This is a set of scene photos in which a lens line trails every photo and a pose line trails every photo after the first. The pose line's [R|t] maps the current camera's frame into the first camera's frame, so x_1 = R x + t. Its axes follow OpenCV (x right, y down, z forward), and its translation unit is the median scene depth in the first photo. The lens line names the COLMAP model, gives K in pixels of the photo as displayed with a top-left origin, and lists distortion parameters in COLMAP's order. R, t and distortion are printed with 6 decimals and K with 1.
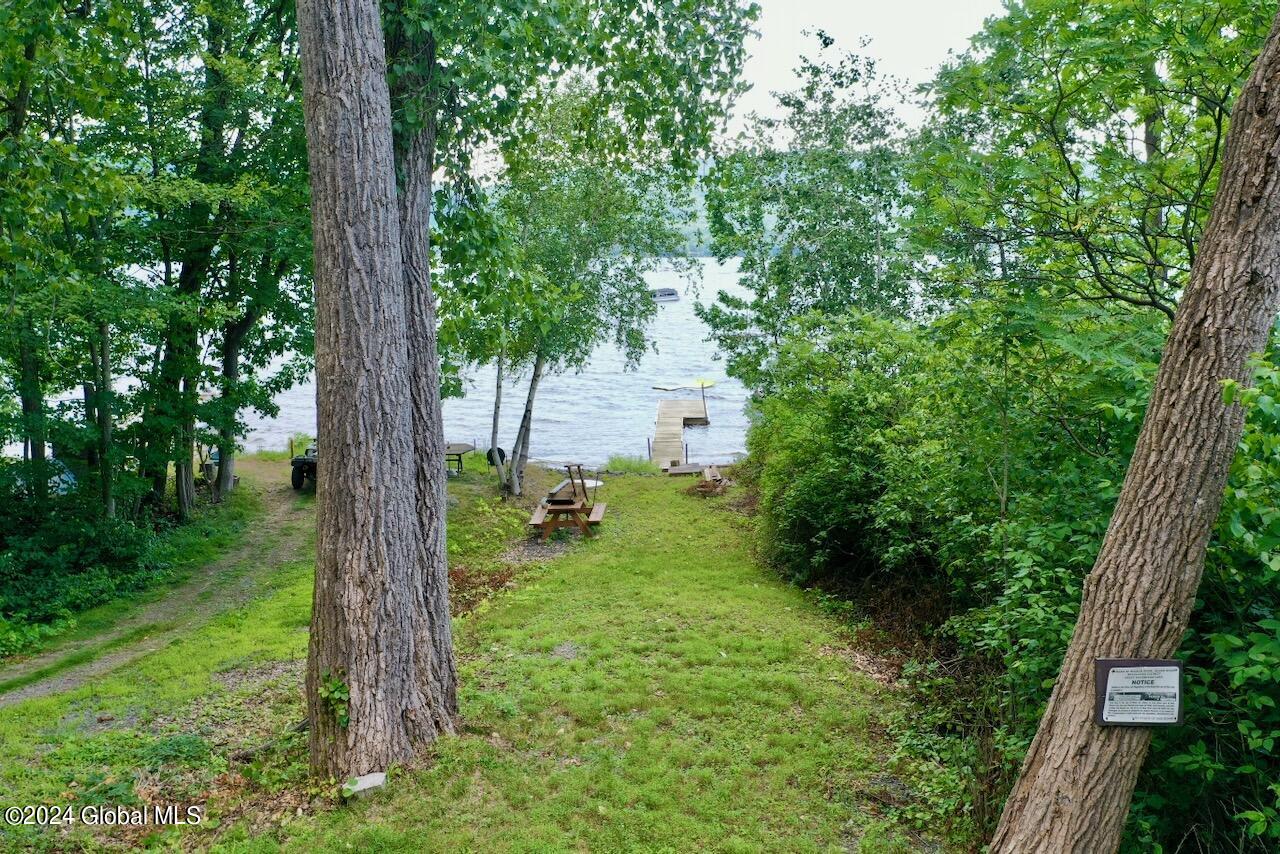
lens RADIAL K [[1004.7, 0, 640.0], [0, 1004.7, 427.0], [0, 0, 1]] dist [0.007344, 0.000413]
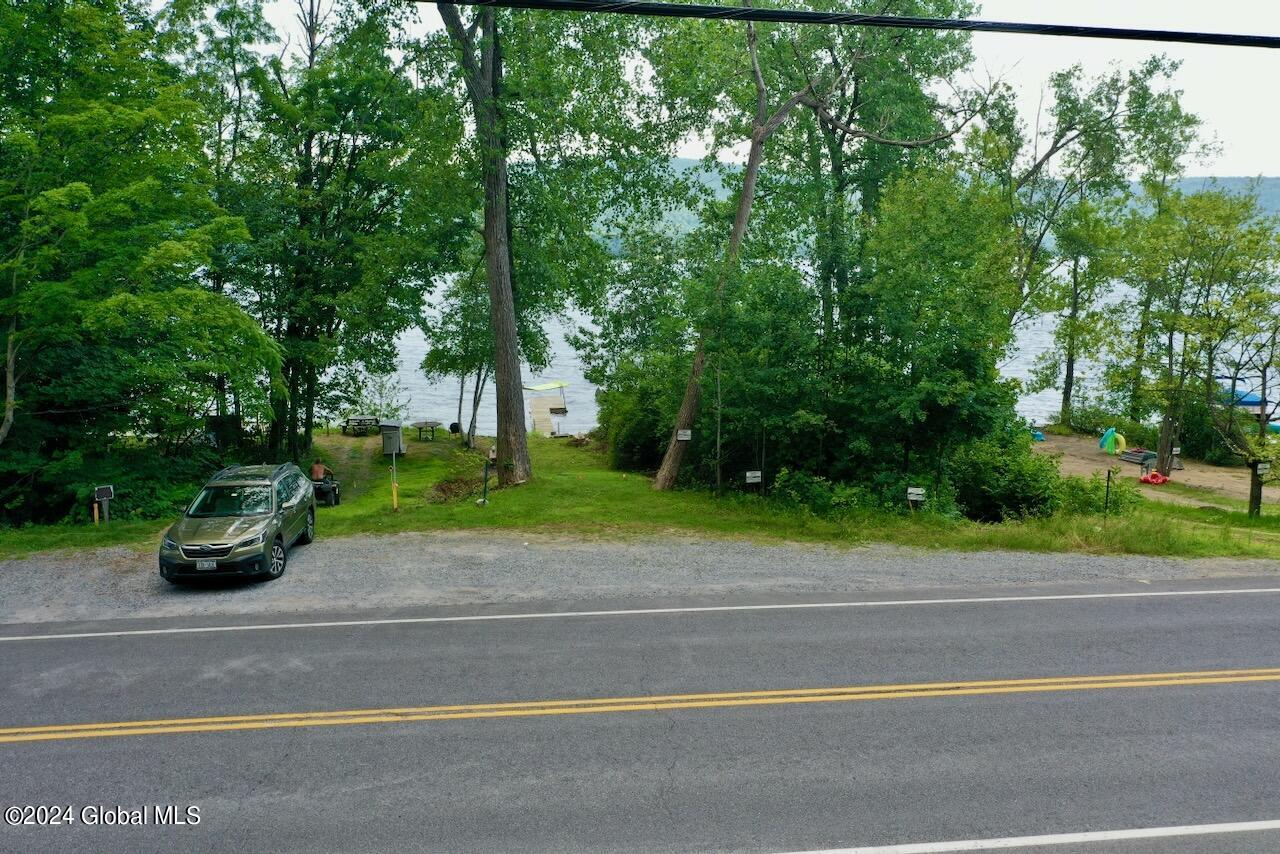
lens RADIAL K [[1004.7, 0, 640.0], [0, 1004.7, 427.0], [0, 0, 1]] dist [0.007344, 0.000413]
pose [[0.986690, -0.023300, 0.160932, -0.104412], [0.023587, 0.999722, 0.000125, 0.035162], [-0.160890, 0.003673, 0.986965, -0.729075]]
